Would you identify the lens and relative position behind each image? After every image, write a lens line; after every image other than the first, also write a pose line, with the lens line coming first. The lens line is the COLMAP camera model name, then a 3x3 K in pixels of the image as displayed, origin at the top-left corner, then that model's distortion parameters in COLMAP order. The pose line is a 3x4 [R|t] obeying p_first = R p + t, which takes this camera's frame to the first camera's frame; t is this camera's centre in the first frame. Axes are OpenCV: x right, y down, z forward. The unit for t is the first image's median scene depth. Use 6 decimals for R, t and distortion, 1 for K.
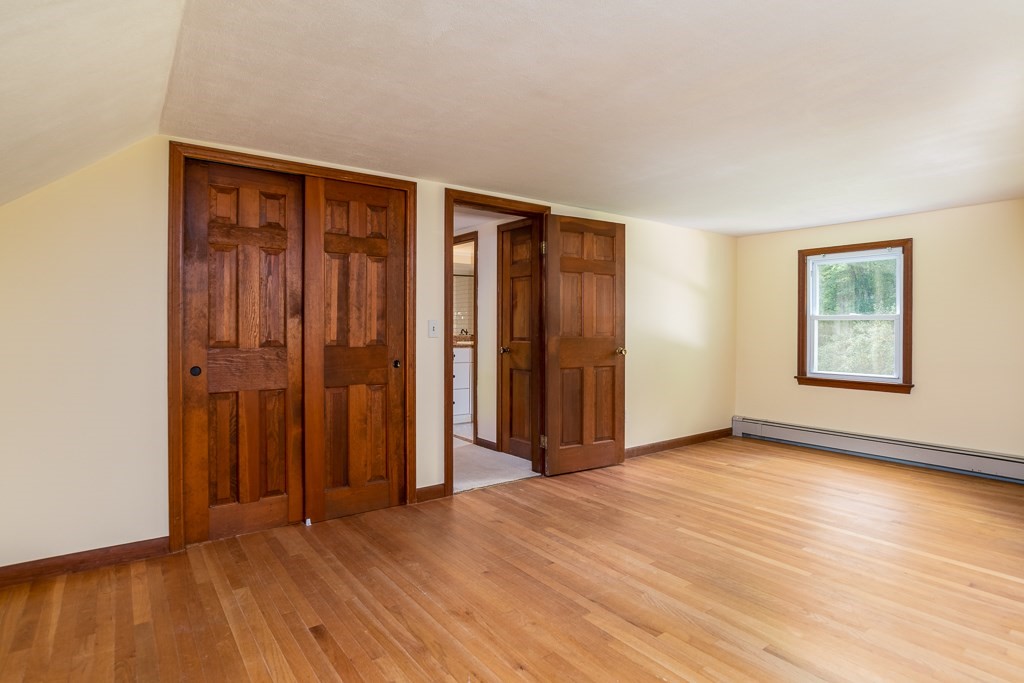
lens RADIAL K [[549.7, 0, 512.0], [0, 549.7, 341.5], [0, 0, 1]] dist [-0.005360, -0.000760]
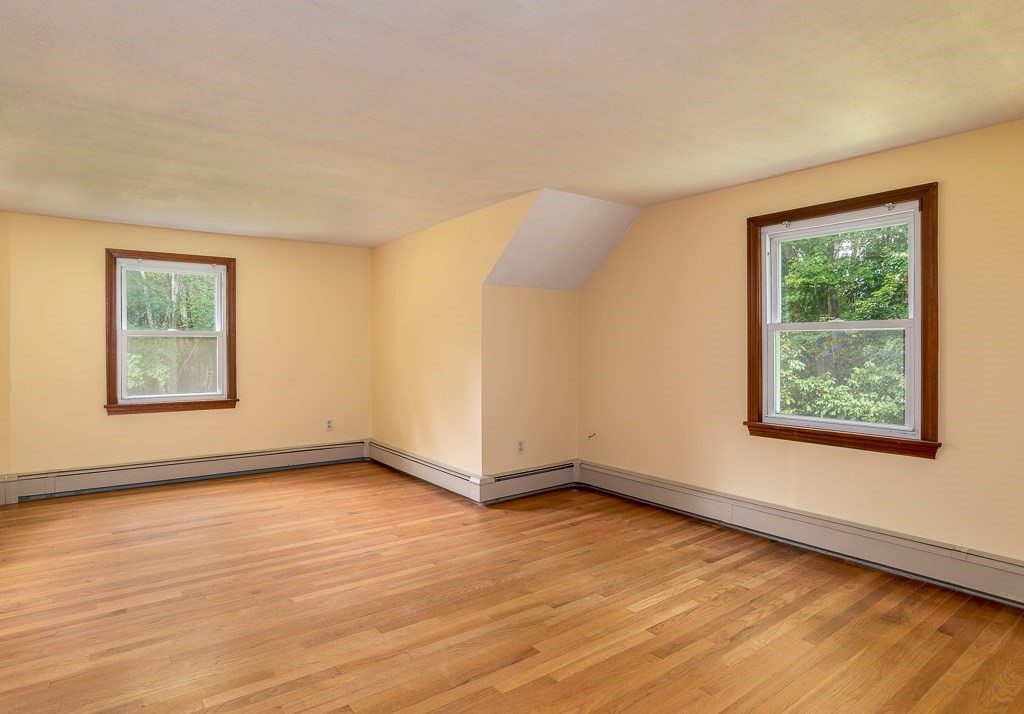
lens RADIAL K [[567.6, 0, 512.0], [0, 567.6, 357.0], [0, 0, 1]] dist [-0.026732, -0.000024]
pose [[0.000451, -0.020209, 0.999796, -0.447561], [0.024602, 0.999493, 0.020192, -0.013393], [-0.999697, 0.024587, 0.000948, 0.615123]]
